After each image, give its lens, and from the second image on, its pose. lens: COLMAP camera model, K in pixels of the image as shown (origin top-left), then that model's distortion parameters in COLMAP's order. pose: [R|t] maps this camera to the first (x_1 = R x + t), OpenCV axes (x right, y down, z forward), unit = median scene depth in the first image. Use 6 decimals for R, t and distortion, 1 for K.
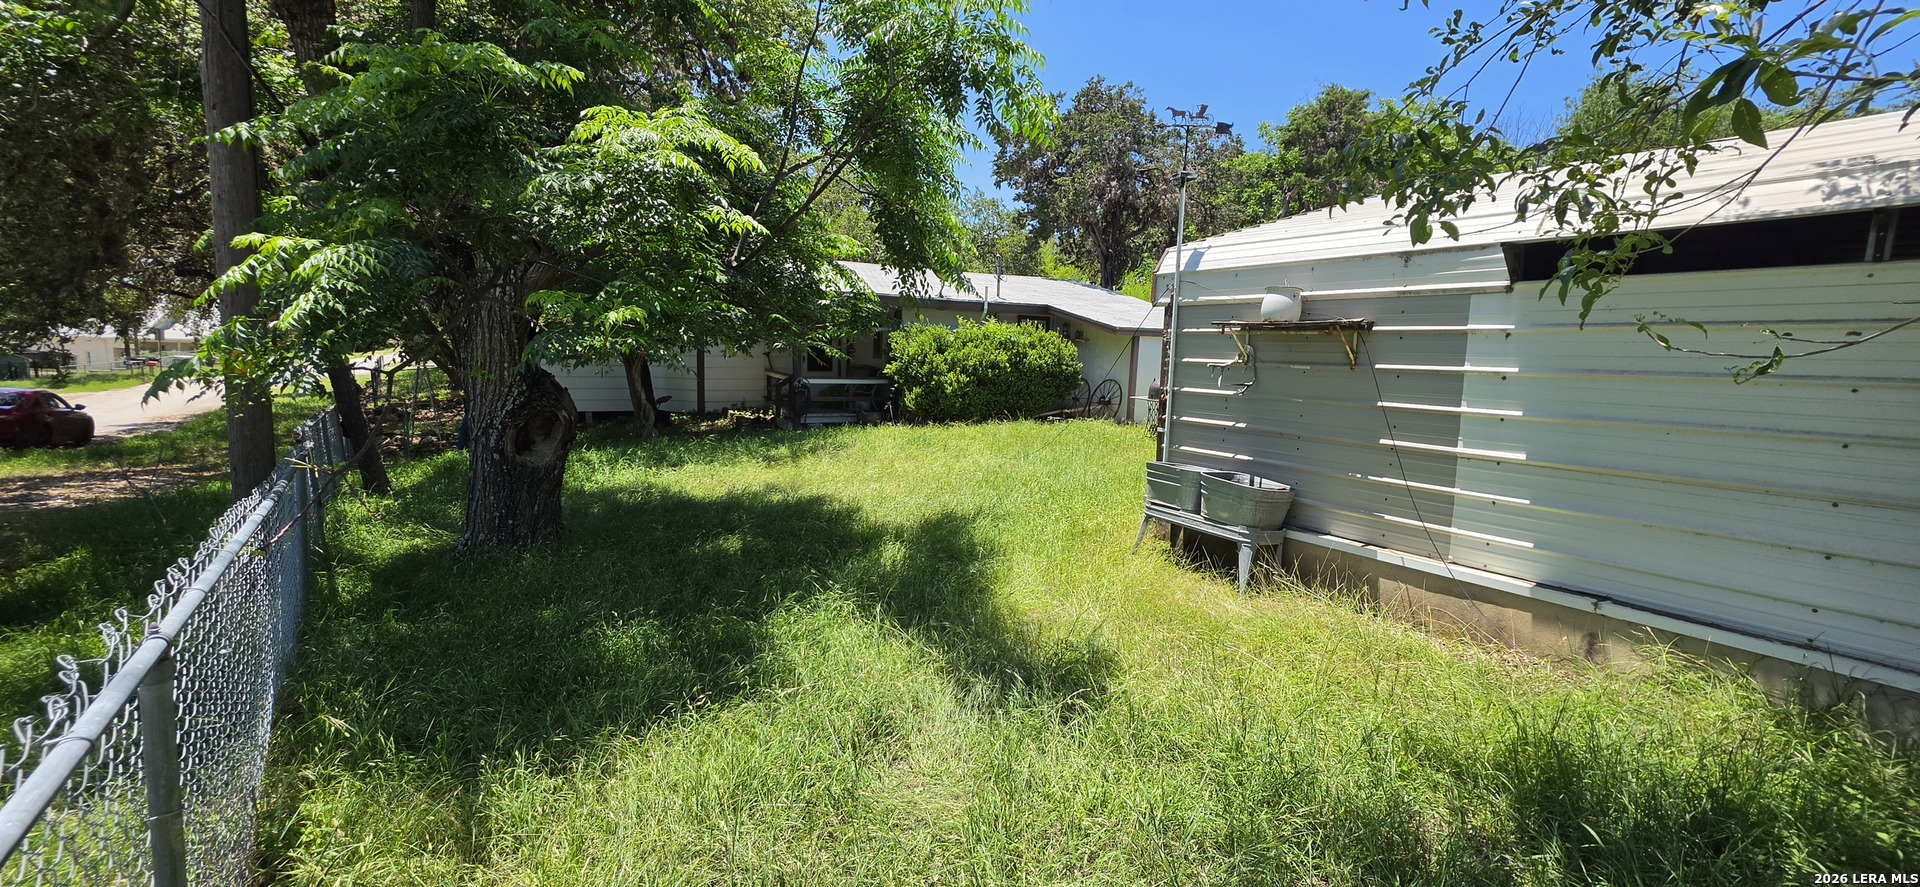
lens RADIAL K [[775.2, 0, 955.4], [0, 775.2, 443.4], [0, 0, 1]] dist [-0.003865, -0.000279]
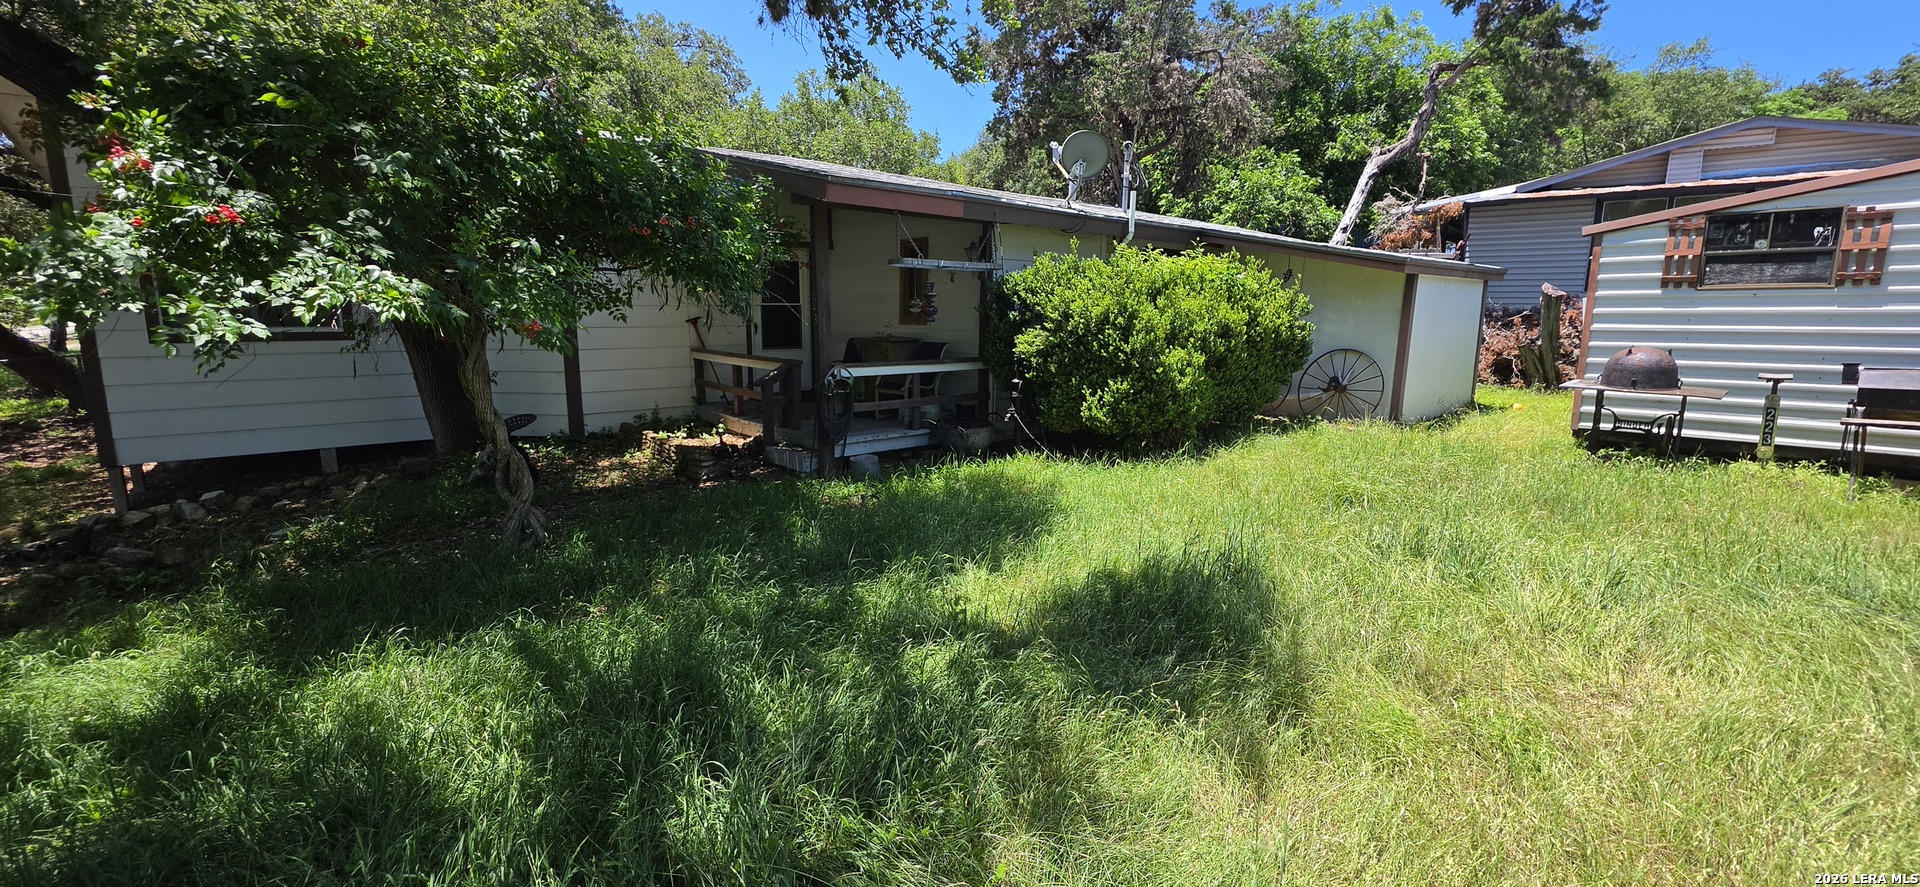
lens RADIAL K [[775.2, 0, 964.7], [0, 775.2, 445.3], [0, 0, 1]] dist [-0.003865, -0.000279]
pose [[0.968037, -0.060603, 0.243375, -0.239133], [0.049492, 0.997445, 0.051517, -0.055969], [-0.245876, -0.037825, 0.968563, 0.501182]]
